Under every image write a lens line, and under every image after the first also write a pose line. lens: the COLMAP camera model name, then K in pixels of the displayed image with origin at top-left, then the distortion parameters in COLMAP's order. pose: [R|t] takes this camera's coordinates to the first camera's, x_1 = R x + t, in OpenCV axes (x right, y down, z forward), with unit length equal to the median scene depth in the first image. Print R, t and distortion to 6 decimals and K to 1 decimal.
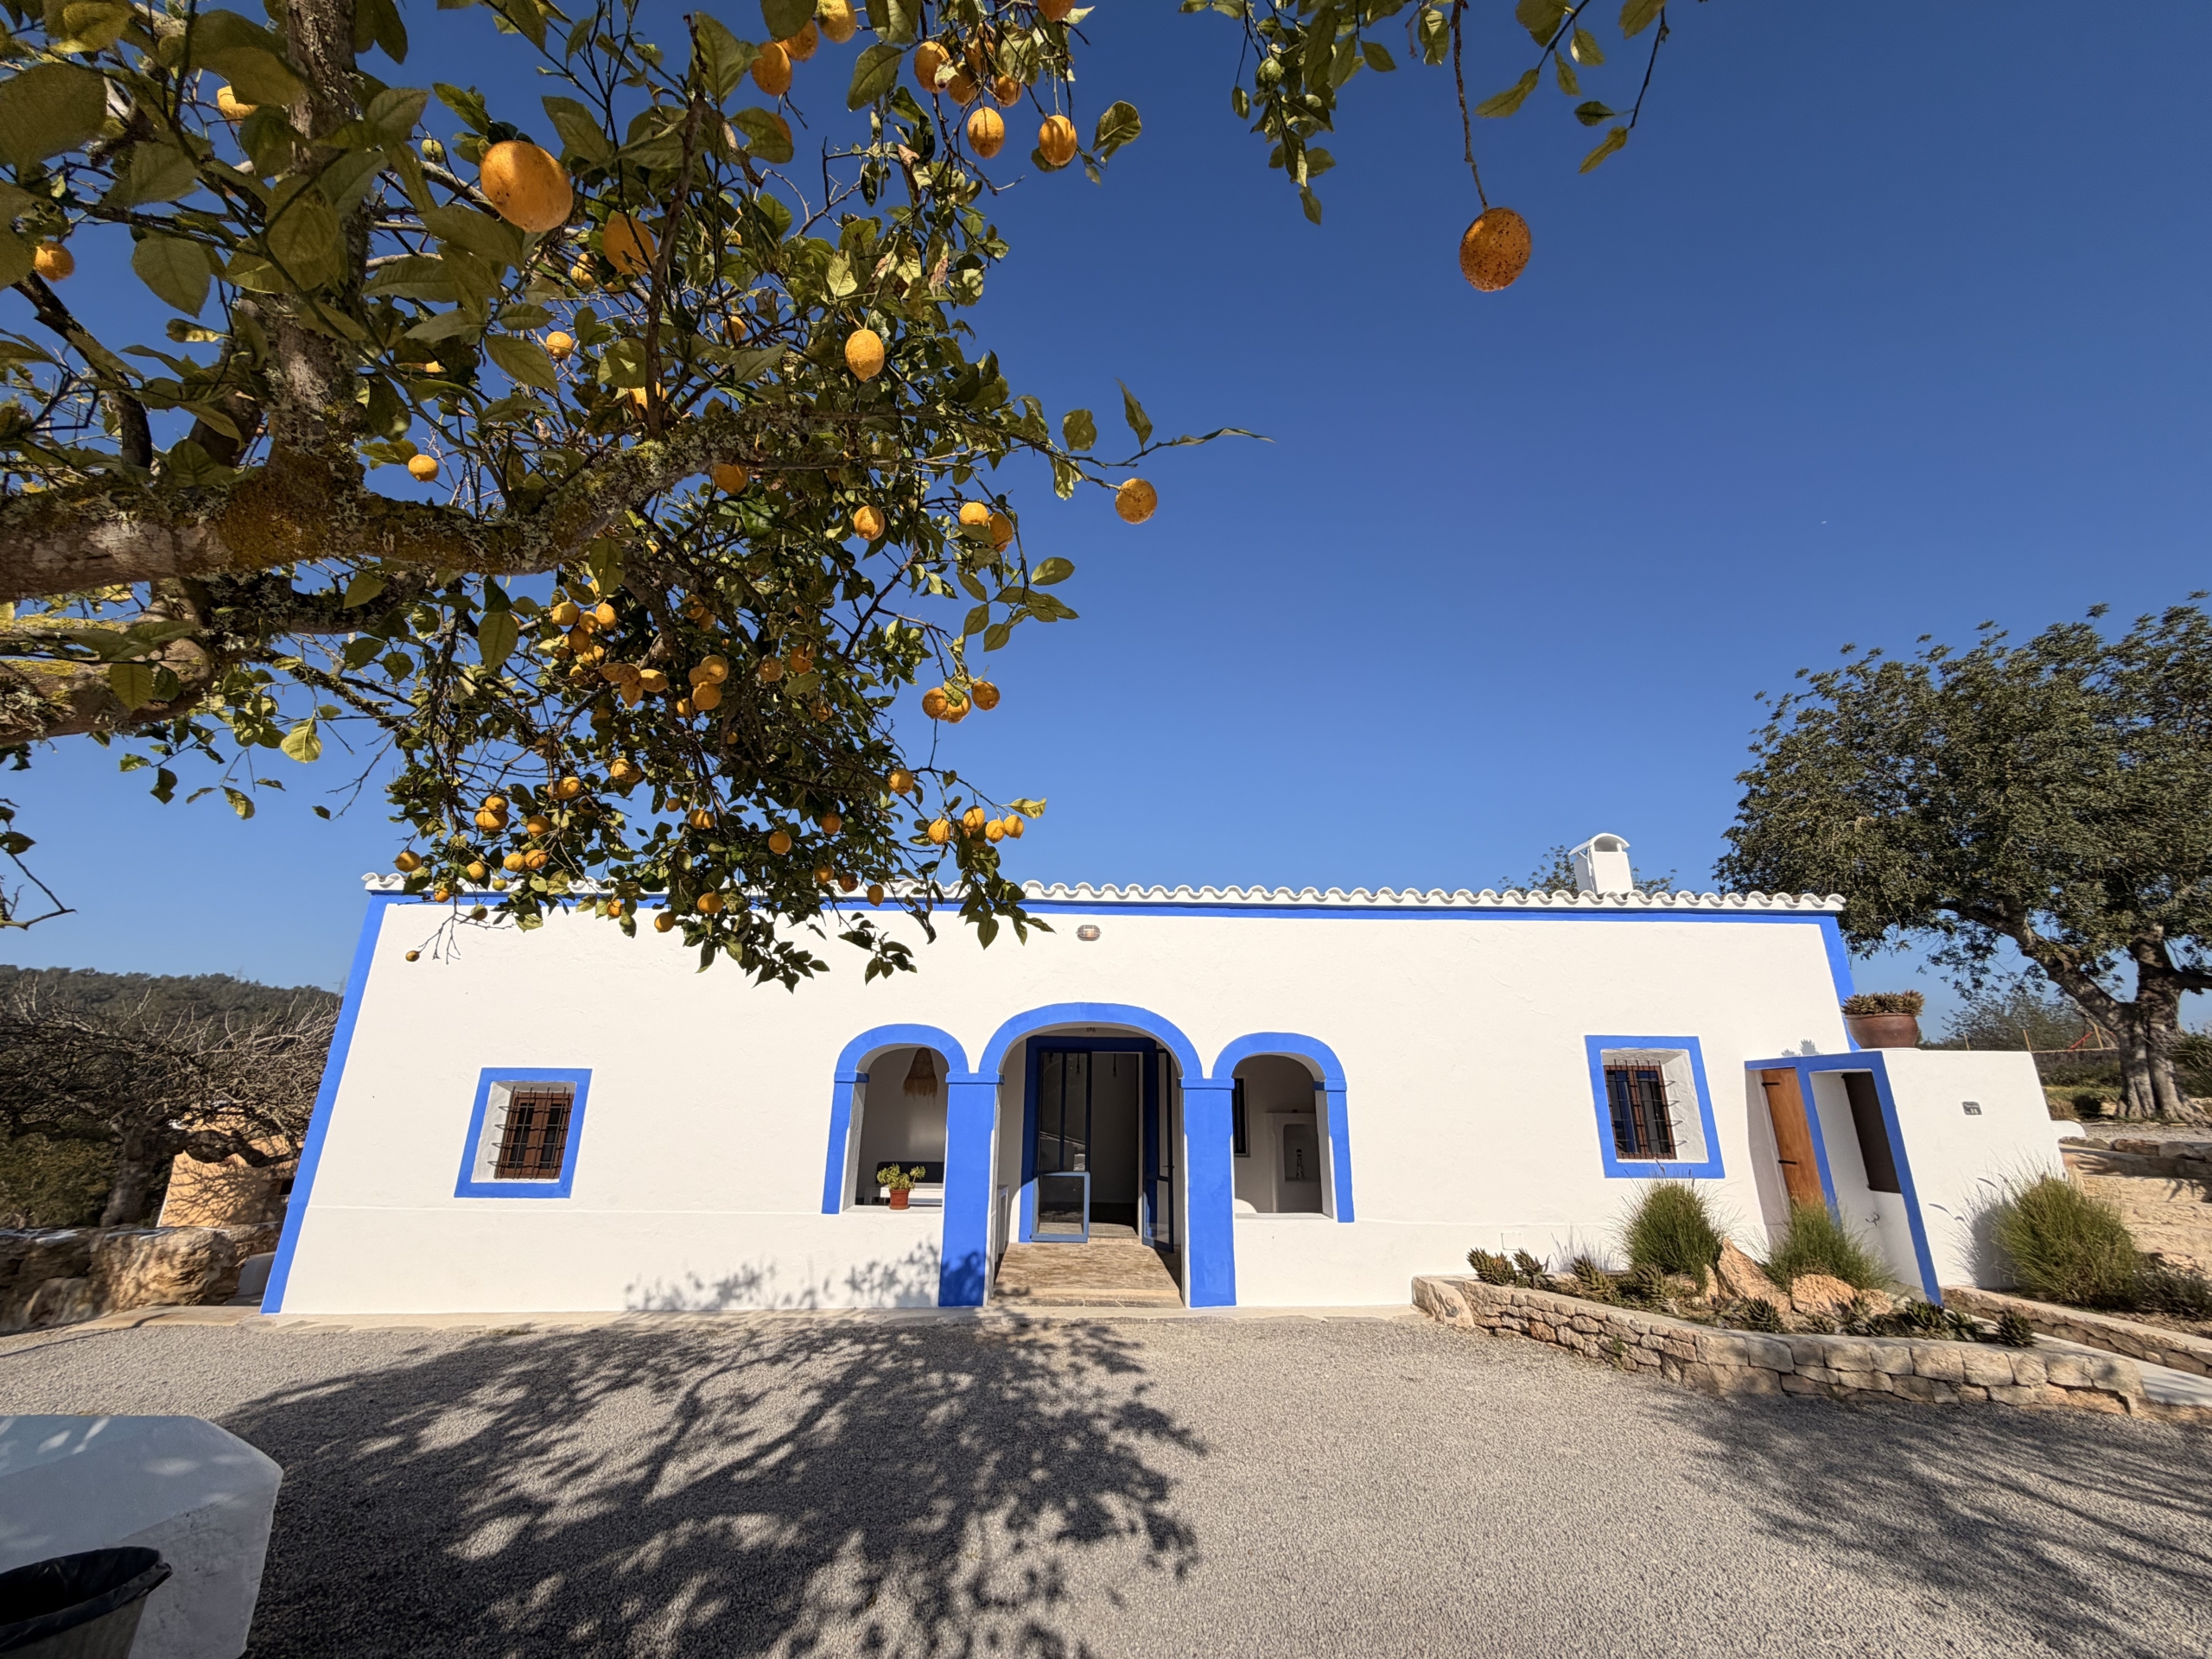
lens RADIAL K [[882.4, 0, 1108.7], [0, 882.4, 826.1], [0, 0, 1]] dist [-0.000813, 0.000164]
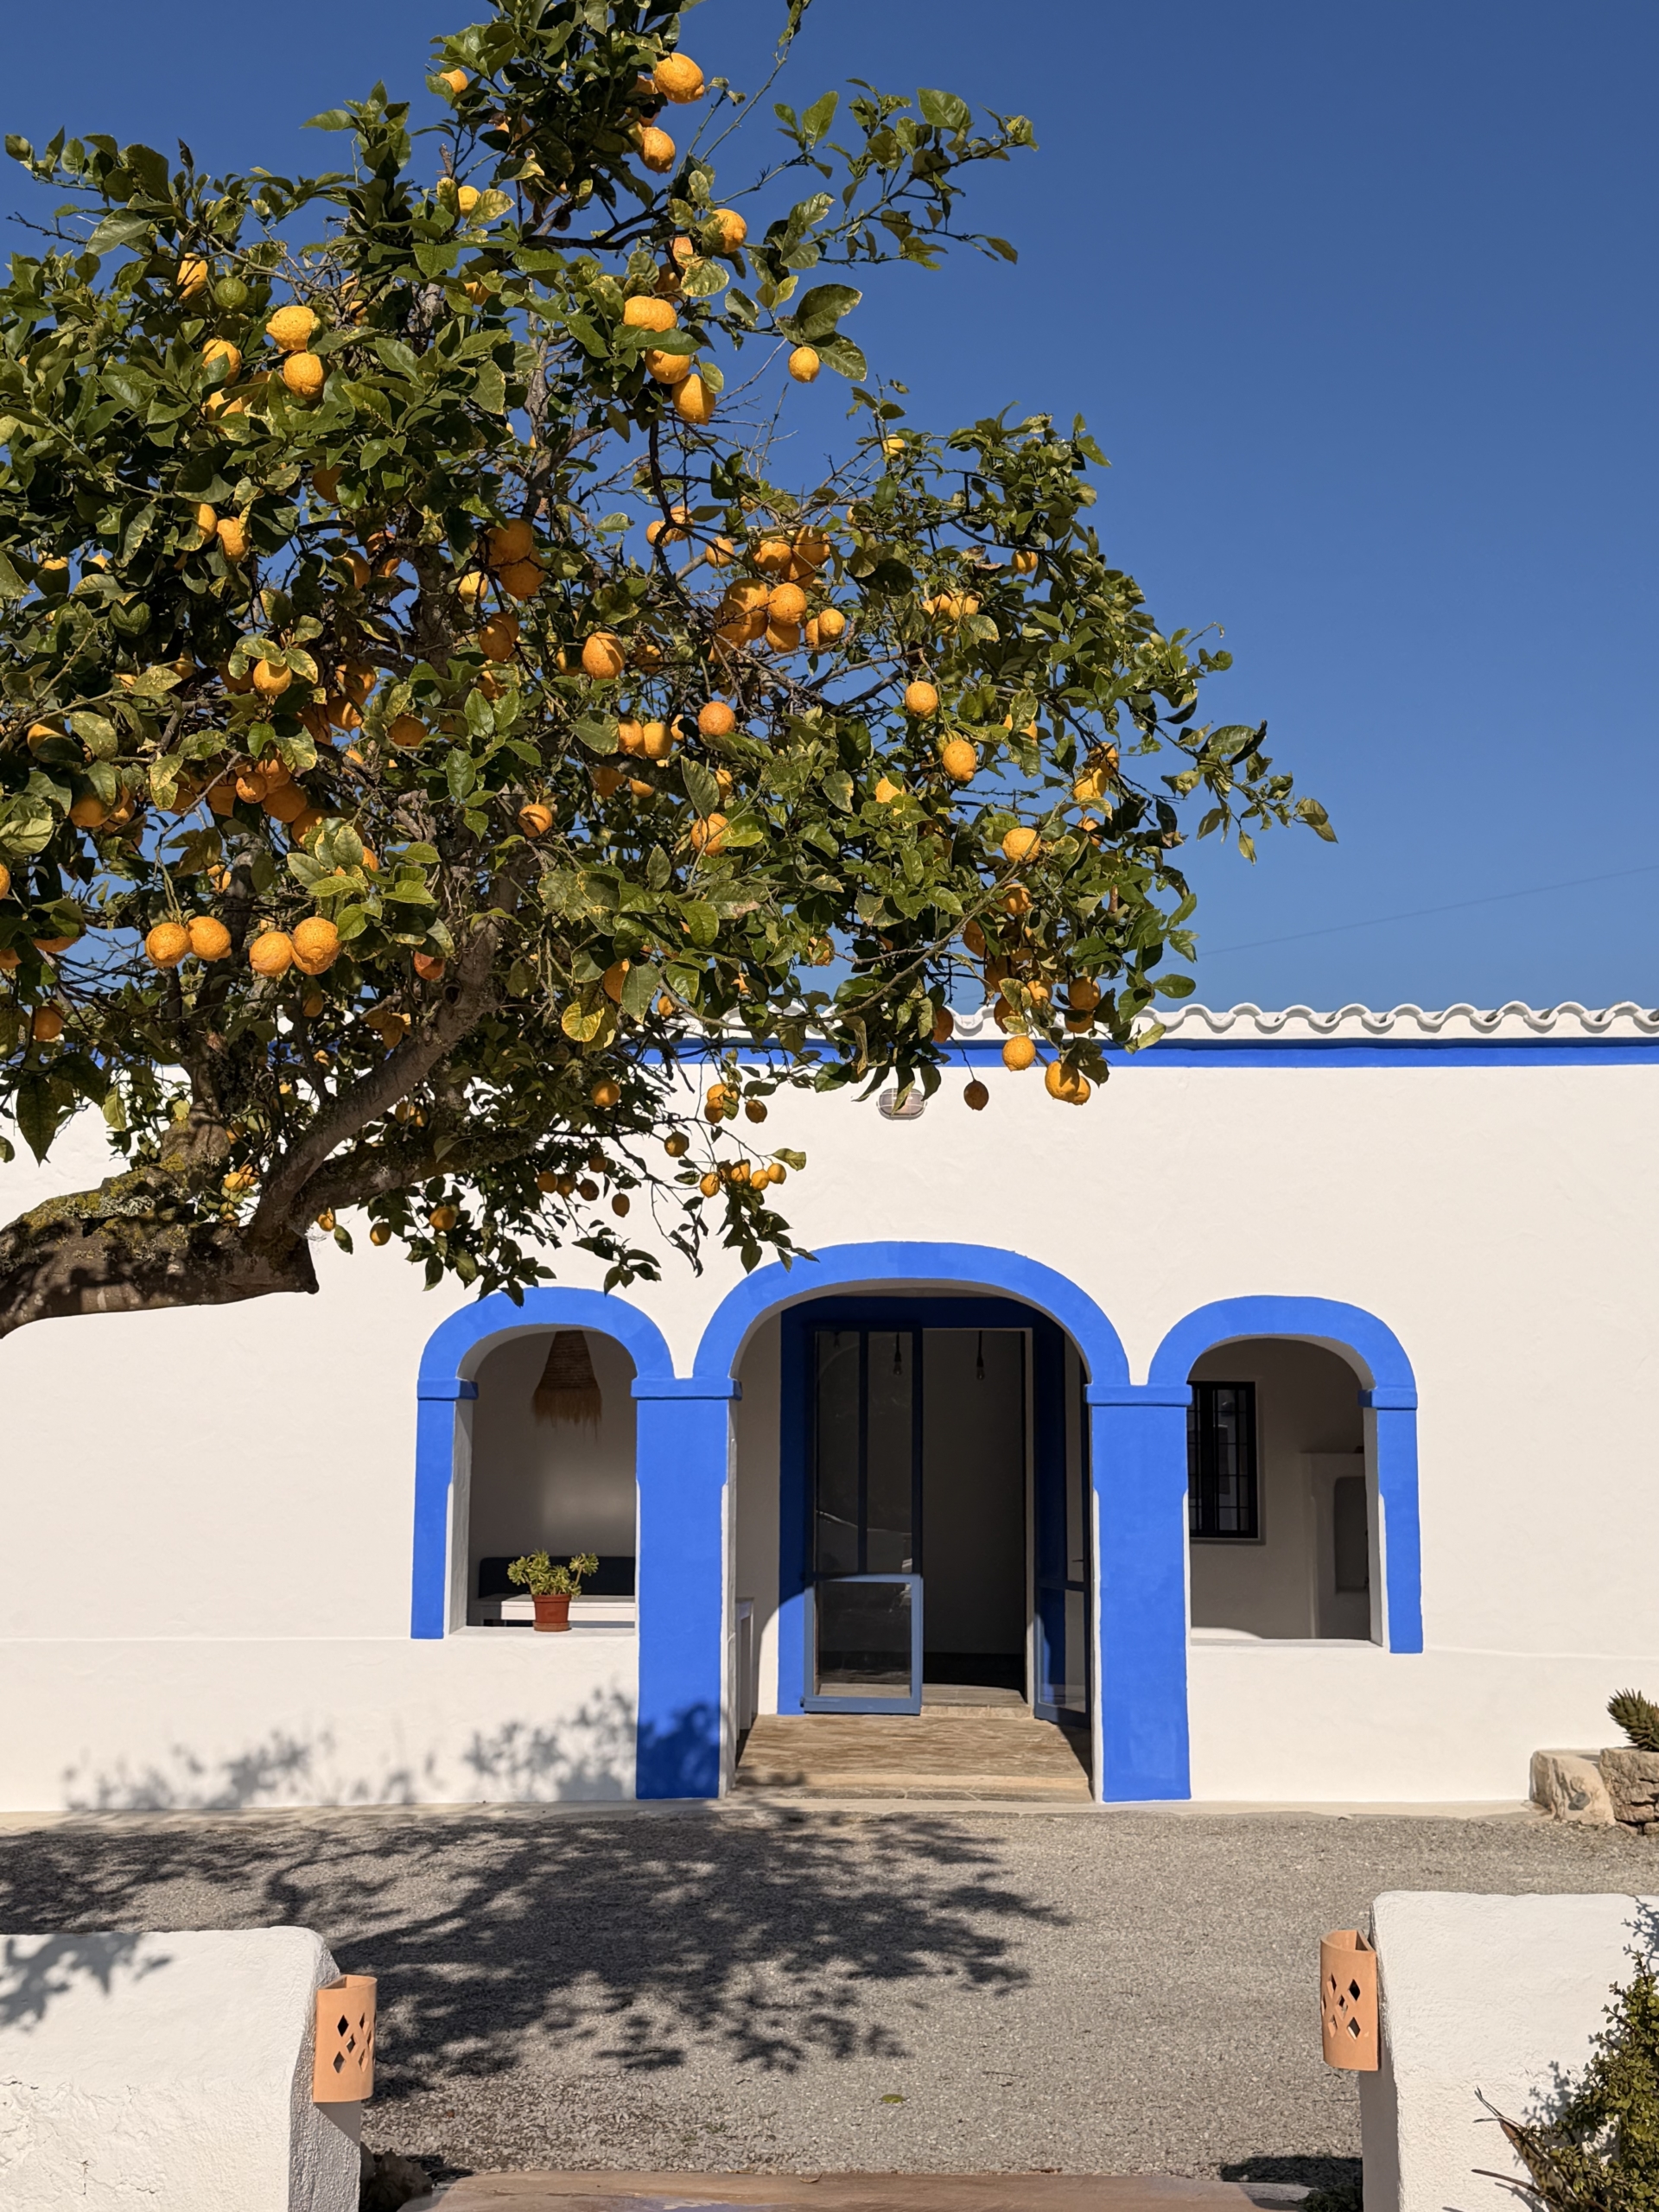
lens RADIAL K [[2772.9, 0, 829.6], [0, 2772.9, 1105.6], [0, 0, 1]] dist [0.128406, 0.000000]
pose [[0.997555, -0.016461, -0.067914, 0.048517], [0.028520, 0.983139, 0.180620, -0.180456], [0.063796, -0.182116, 0.981205, -0.597631]]
